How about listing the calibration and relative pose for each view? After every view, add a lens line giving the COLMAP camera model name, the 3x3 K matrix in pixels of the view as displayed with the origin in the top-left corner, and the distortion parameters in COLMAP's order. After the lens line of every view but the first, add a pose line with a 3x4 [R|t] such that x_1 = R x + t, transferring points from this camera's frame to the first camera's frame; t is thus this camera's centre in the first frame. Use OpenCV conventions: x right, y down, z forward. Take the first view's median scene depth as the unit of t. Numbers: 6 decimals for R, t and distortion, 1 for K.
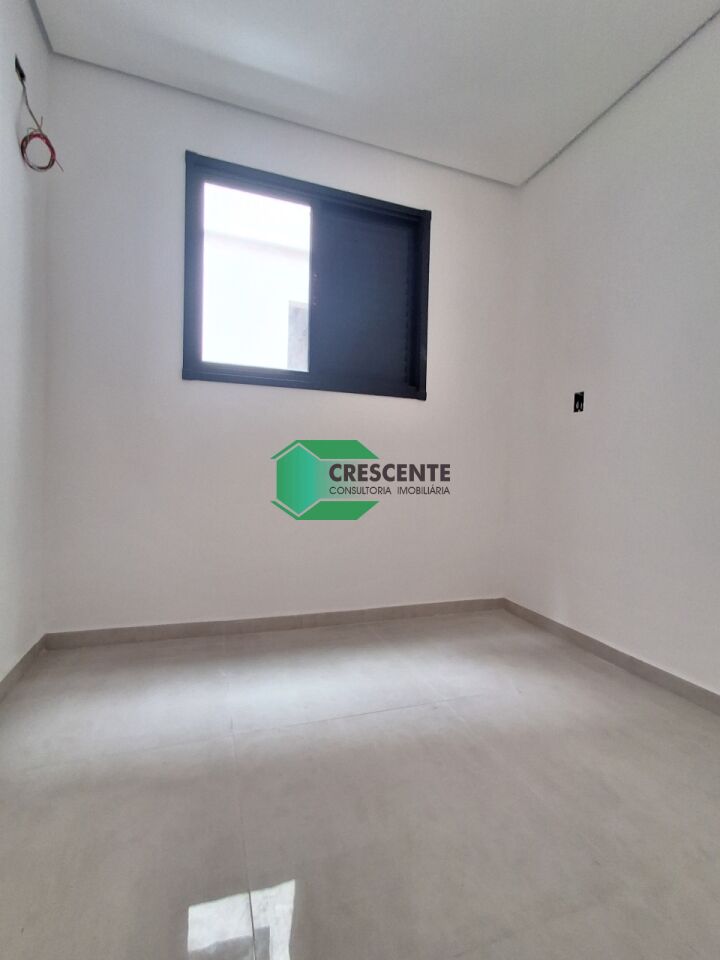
lens RADIAL K [[445.5, 0, 358.9], [0, 445.5, 477.7], [0, 0, 1]] dist [-0.009266, 0.004613]
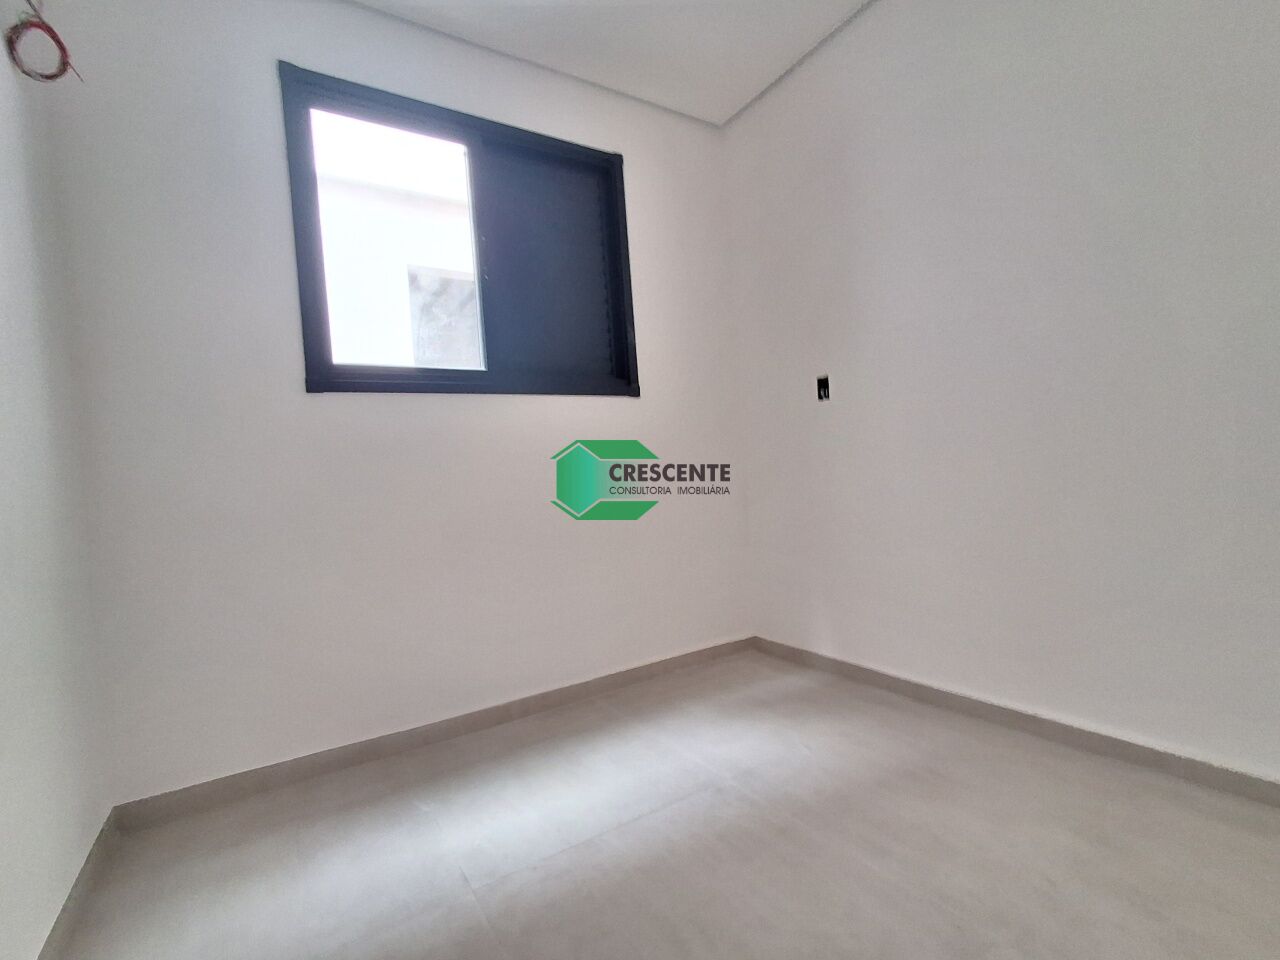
lens RADIAL K [[594.0, 0, 647.5], [0, 594.0, 483.2], [0, 0, 1]] dist [-0.009266, 0.004613]
pose [[0.967630, -0.097818, 0.232647, -0.103721], [0.101203, 0.994862, -0.002629, -0.023815], [-0.231194, 0.026089, 0.972558, -0.002412]]
